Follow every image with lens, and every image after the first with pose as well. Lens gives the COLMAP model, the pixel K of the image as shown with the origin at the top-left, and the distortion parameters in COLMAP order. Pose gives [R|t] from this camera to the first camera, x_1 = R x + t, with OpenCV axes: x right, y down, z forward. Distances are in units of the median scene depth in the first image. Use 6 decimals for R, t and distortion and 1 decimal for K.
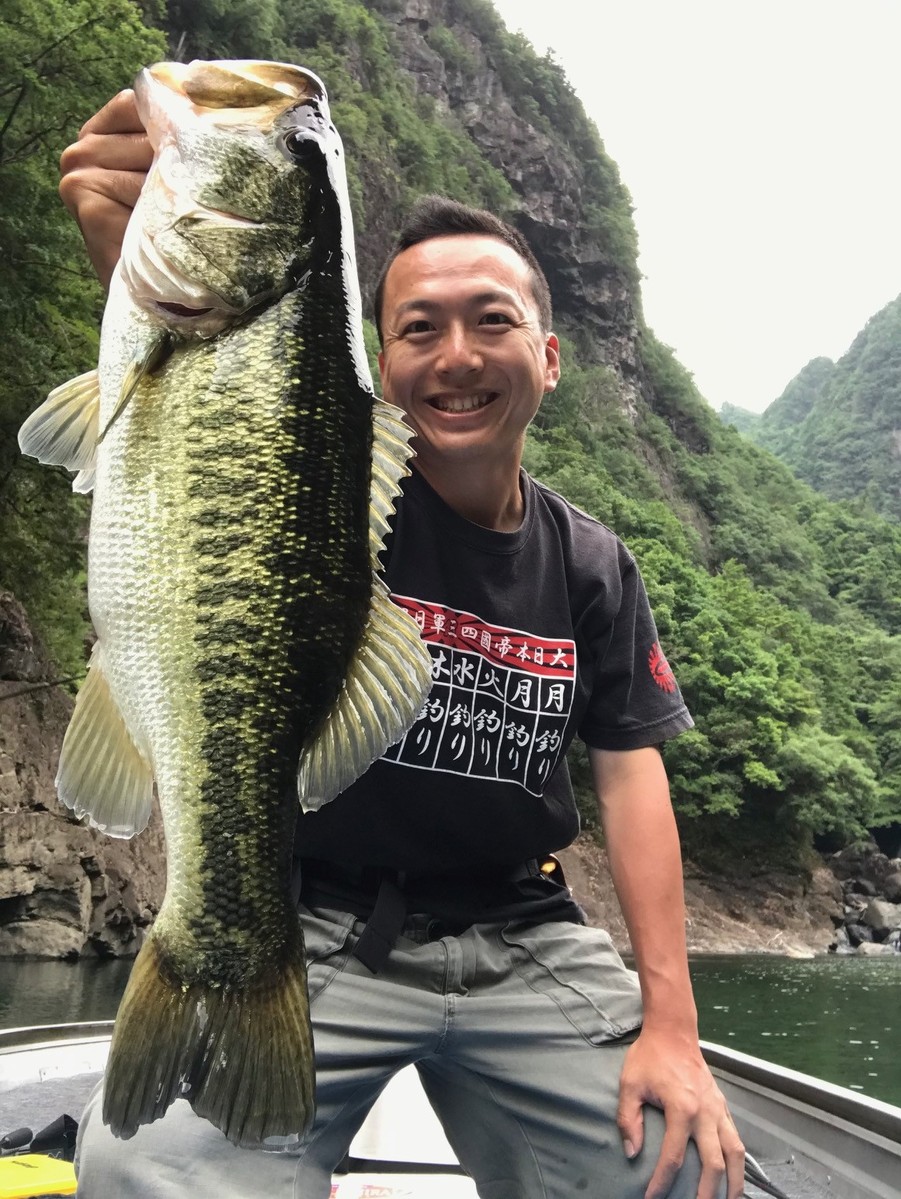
lens RADIAL K [[1113.2, 0, 450.5], [0, 1113.2, 599.5], [0, 0, 1]] dist [0.061396, 0.002610]
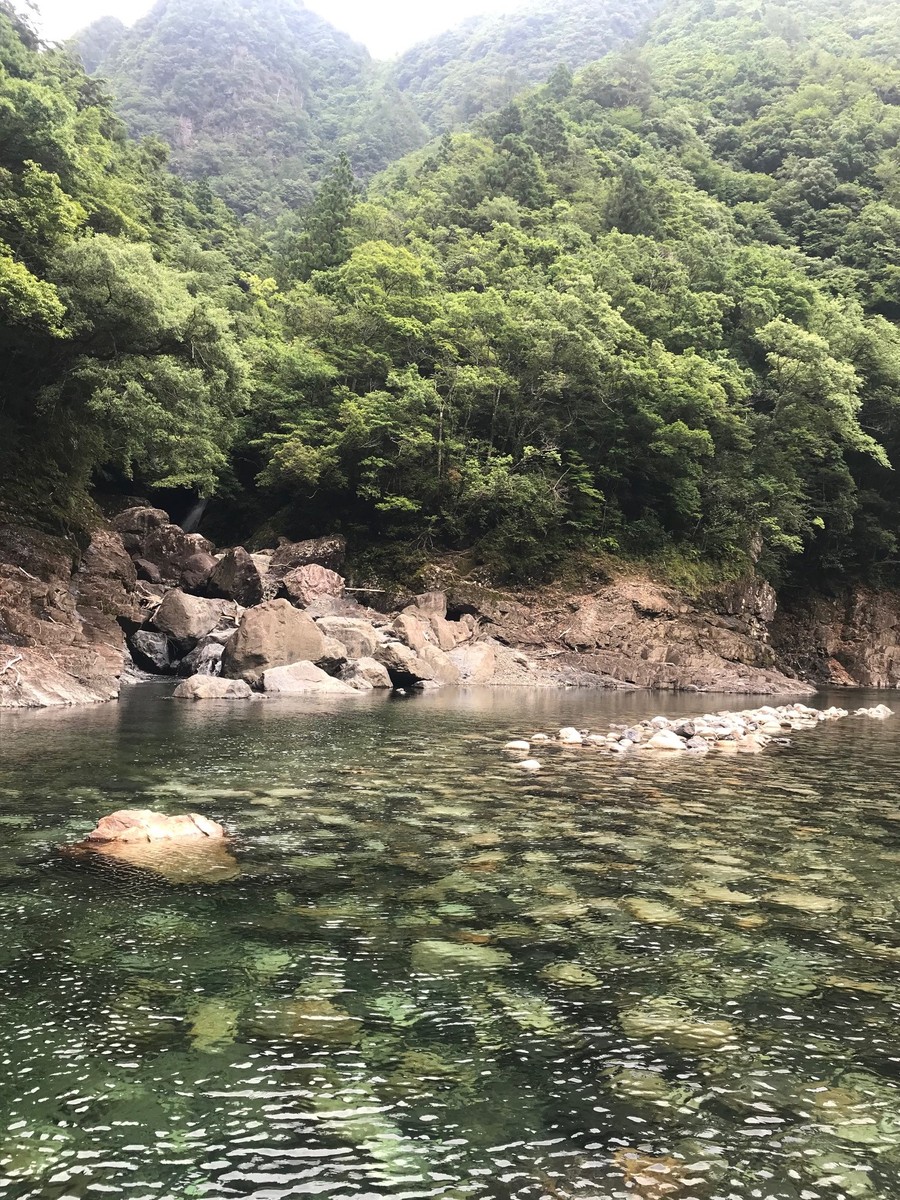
lens RADIAL K [[1062.3, 0, 450.0], [0, 1062.3, 600.0], [0, 0, 1]] dist [0.000636, 0.009136]
pose [[0.773464, 0.042924, 0.632385, 0.154540], [-0.208662, 0.959335, 0.190097, 0.155272], [-0.598509, -0.278988, 0.750967, 0.567515]]
